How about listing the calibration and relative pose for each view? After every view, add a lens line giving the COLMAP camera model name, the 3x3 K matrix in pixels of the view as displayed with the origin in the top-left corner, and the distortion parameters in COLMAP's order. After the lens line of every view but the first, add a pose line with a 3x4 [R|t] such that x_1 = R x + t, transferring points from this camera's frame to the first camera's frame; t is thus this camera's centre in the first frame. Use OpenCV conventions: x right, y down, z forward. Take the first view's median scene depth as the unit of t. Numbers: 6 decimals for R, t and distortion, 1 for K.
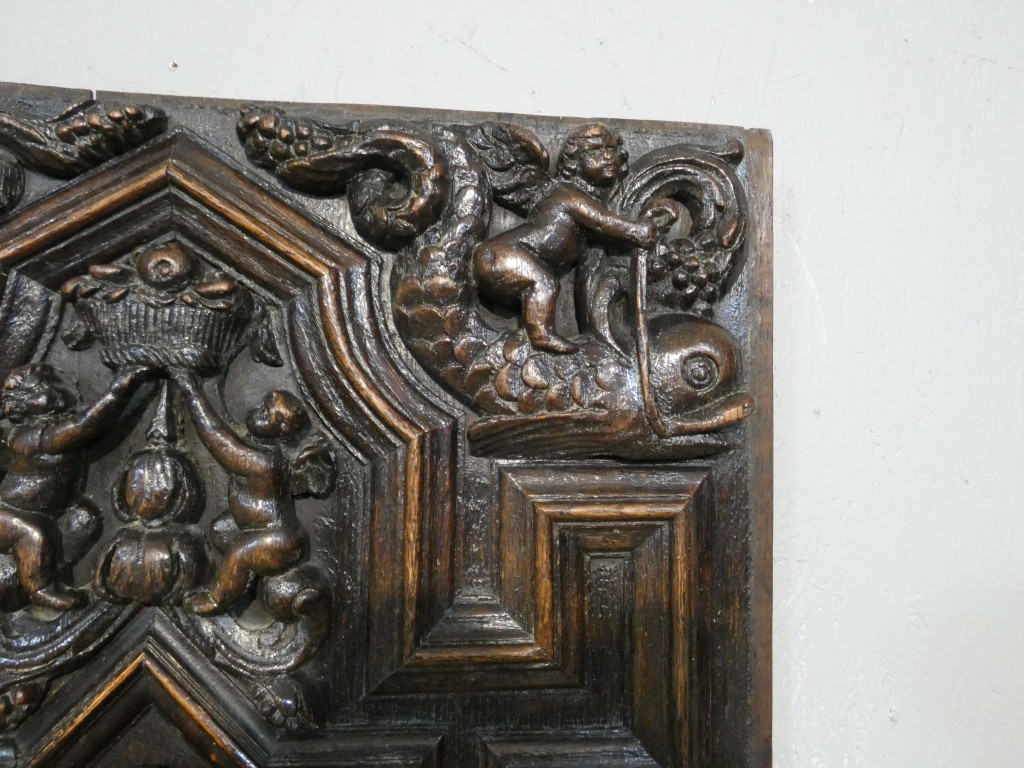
lens RADIAL K [[743.4, 0, 518.3], [0, 743.4, 384.5], [0, 0, 1]] dist [0.000487, -0.006729]
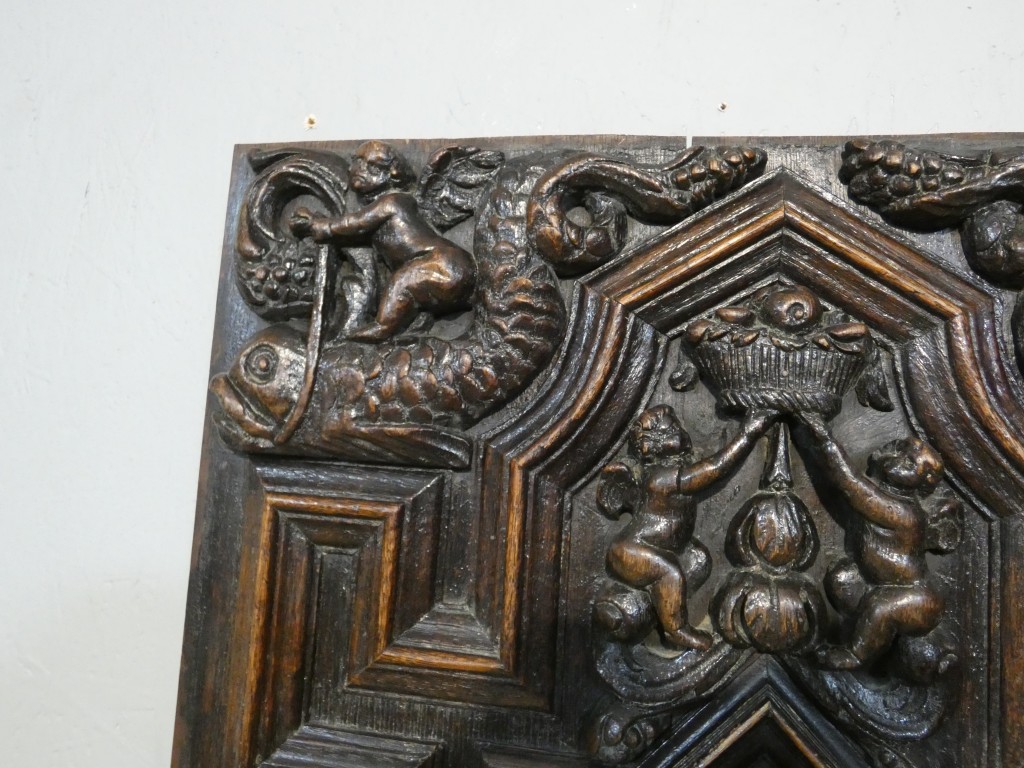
lens RADIAL K [[747.8, 0, 510.7], [0, 747.8, 382.9], [0, 0, 1]] dist [-0.012118, -0.010322]
pose [[0.961383, 0.015372, -0.274783, -0.540061], [-0.023493, 0.999378, -0.026287, -0.024852], [0.274208, 0.031727, 0.961147, -0.050185]]
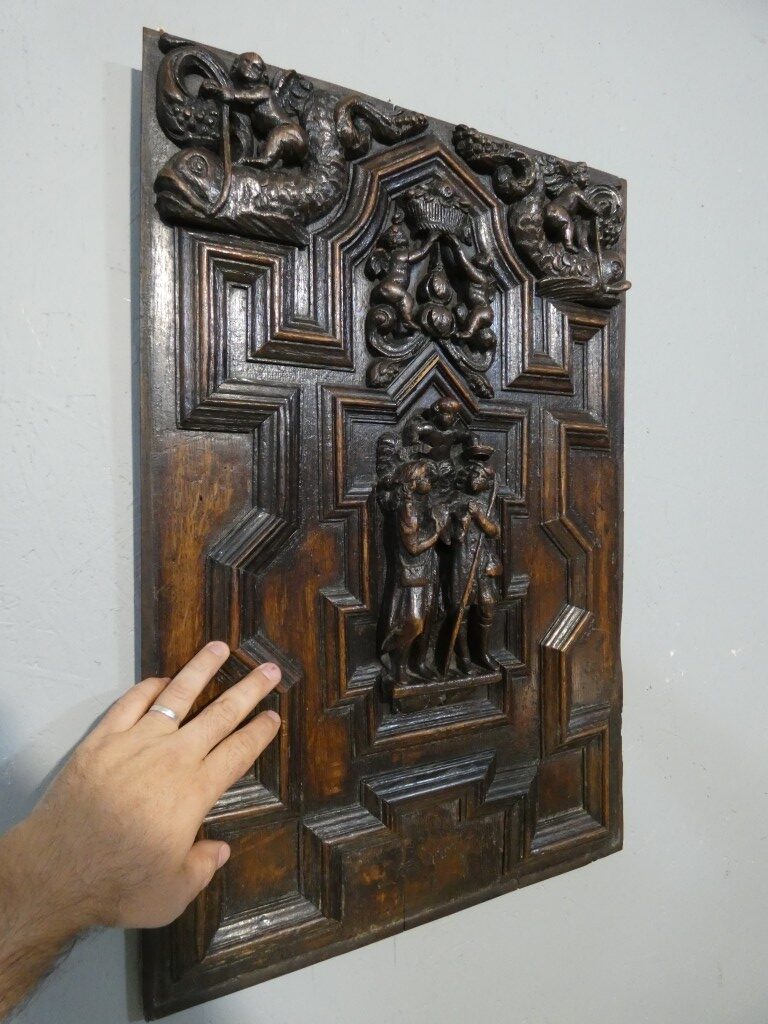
lens RADIAL K [[624.0, 0, 378.9], [0, 624.0, 510.4], [0, 0, 1]] dist [-0.009750, -0.001098]
pose [[0.932014, -0.023900, 0.361635, -1.344670], [-0.009336, 0.995909, 0.089881, 0.641196], [-0.362303, -0.087146, 0.927977, -0.792823]]
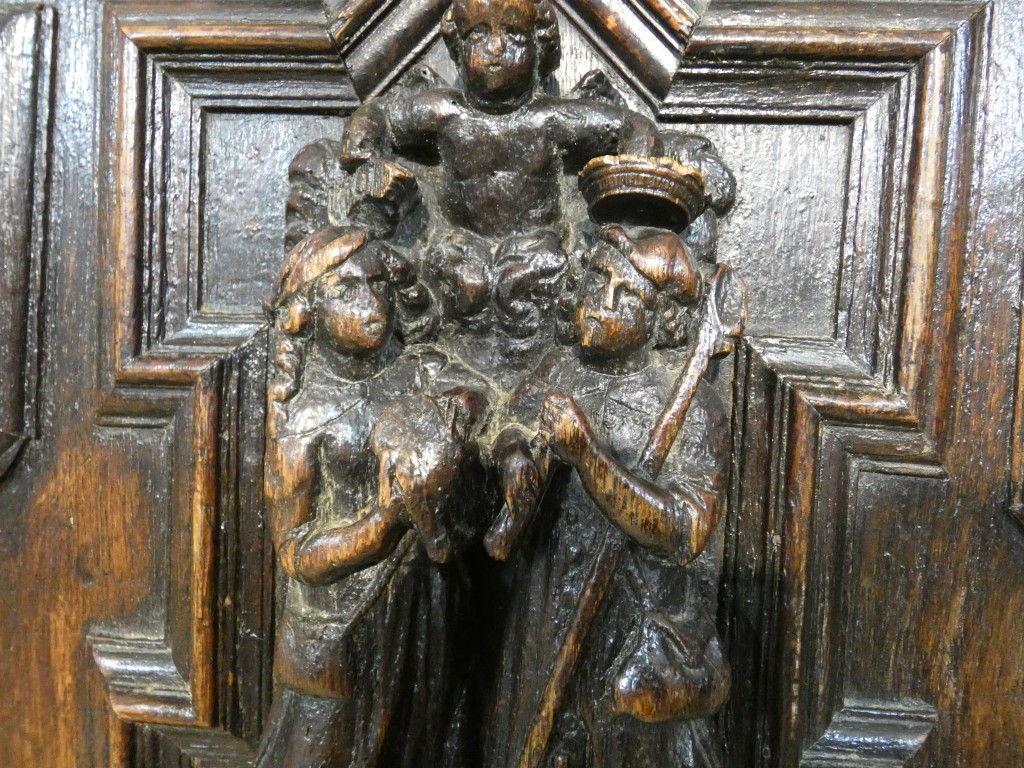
lens RADIAL K [[743.4, 0, 518.3], [0, 743.4, 384.5], [0, 0, 1]] dist [0.000487, -0.006729]
pose [[0.978936, 0.037632, -0.200670, -0.337498], [-0.015714, 0.993839, 0.109715, 0.715819], [0.203563, -0.104250, 0.973496, 0.317511]]
